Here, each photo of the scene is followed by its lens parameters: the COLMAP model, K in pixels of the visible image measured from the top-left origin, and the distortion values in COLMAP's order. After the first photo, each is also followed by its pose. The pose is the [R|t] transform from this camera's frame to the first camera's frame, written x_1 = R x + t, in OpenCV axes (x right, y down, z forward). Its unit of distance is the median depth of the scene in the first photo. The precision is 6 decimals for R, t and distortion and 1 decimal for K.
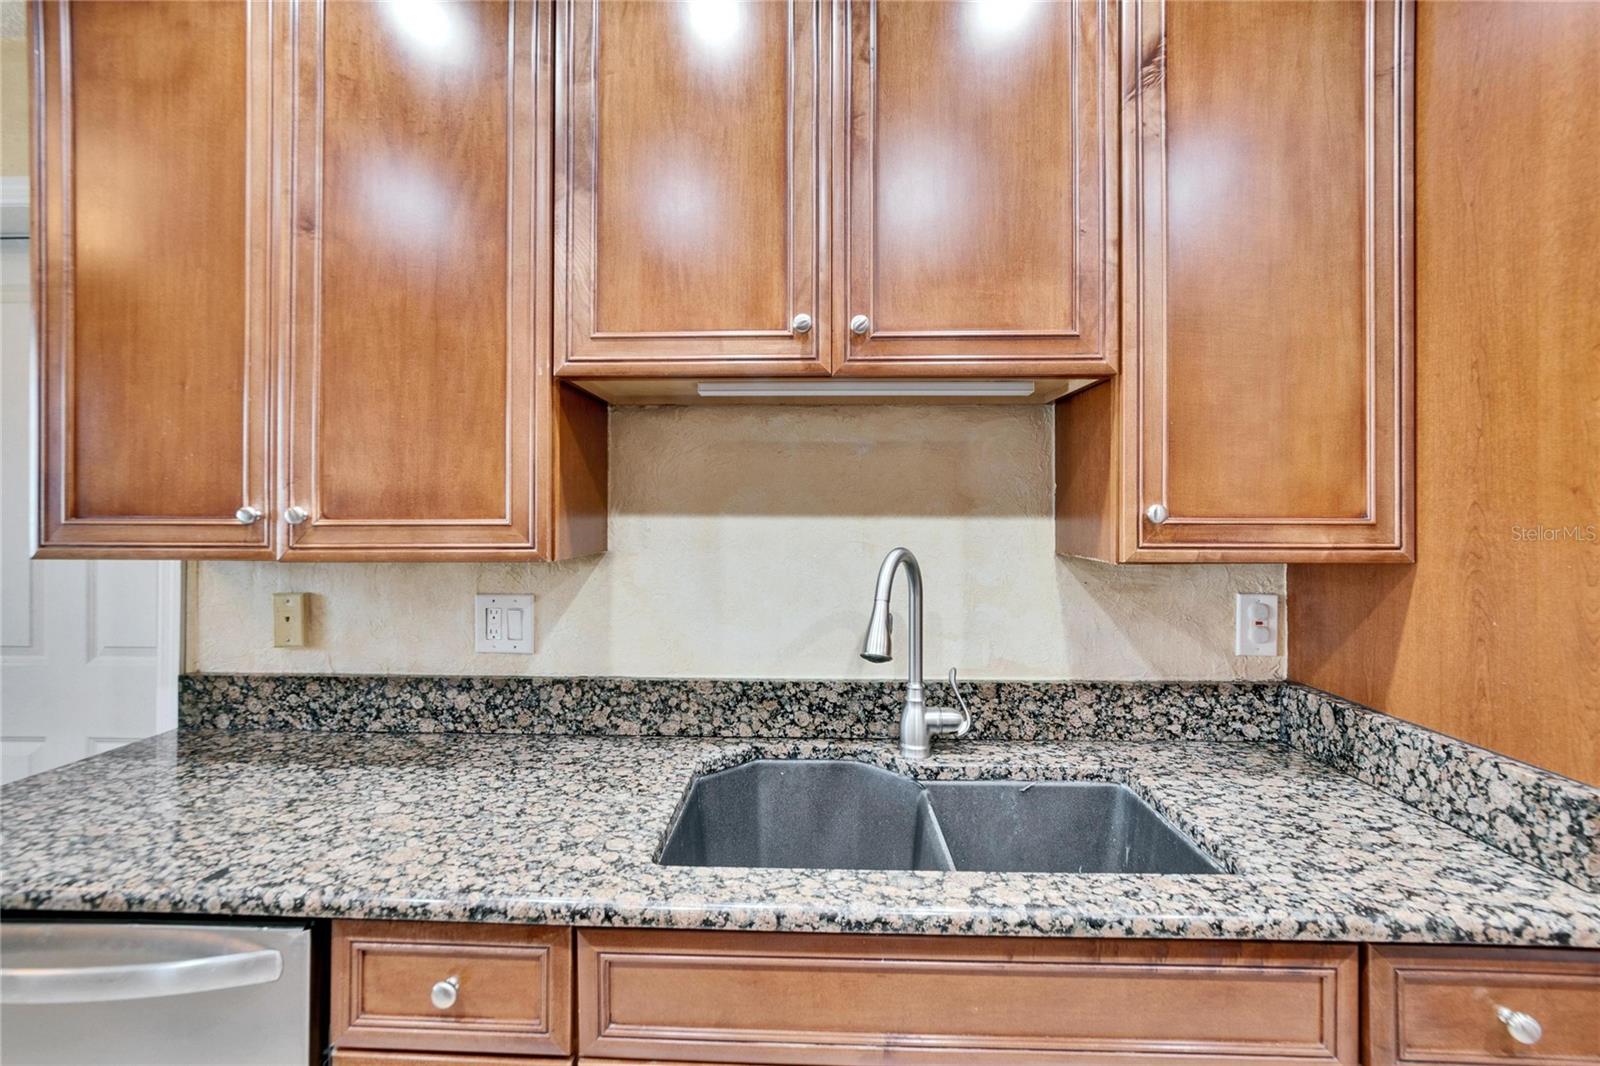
lens RADIAL K [[717.1, 0, 803.0], [0, 717.1, 509.9], [0, 0, 1]] dist [-0.012203, 0.005001]
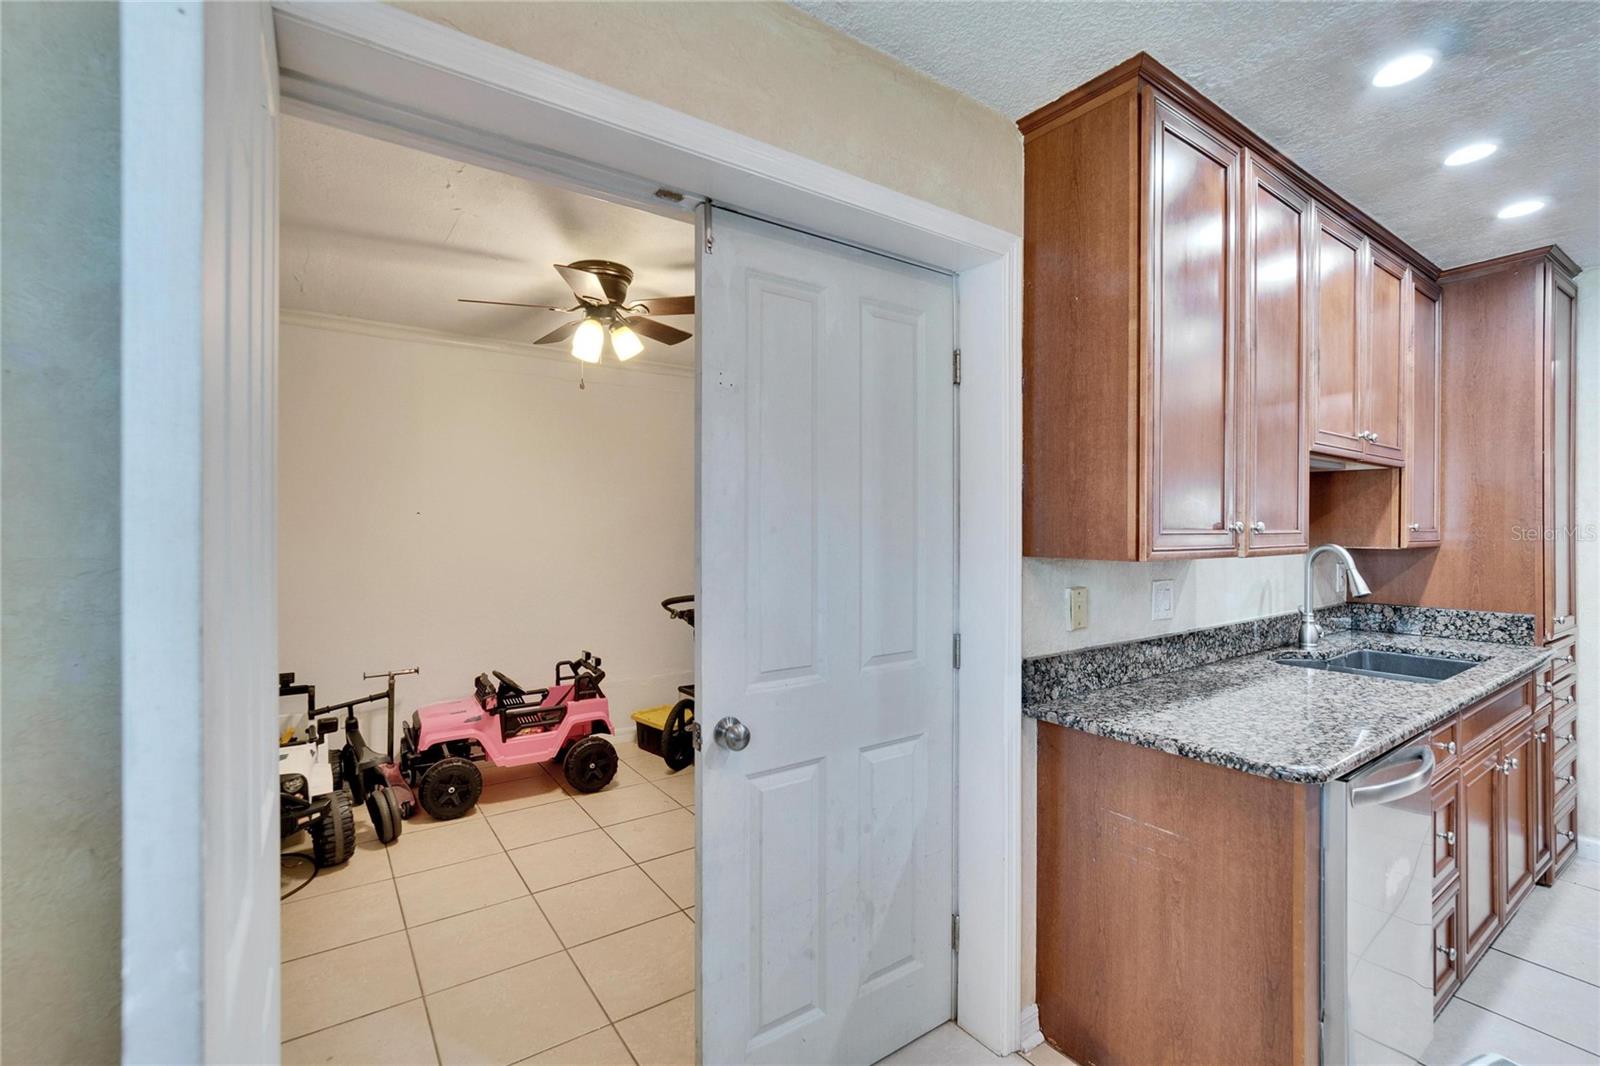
lens RADIAL K [[717.1, 0, 774.8], [0, 717.1, 527.1], [0, 0, 1]] dist [-0.012203, 0.005001]
pose [[0.787549, 0.003038, 0.616245, -2.022455], [-0.006549, 0.999973, 0.003439, 0.008580], [-0.616217, -0.006745, 0.787547, 0.336639]]
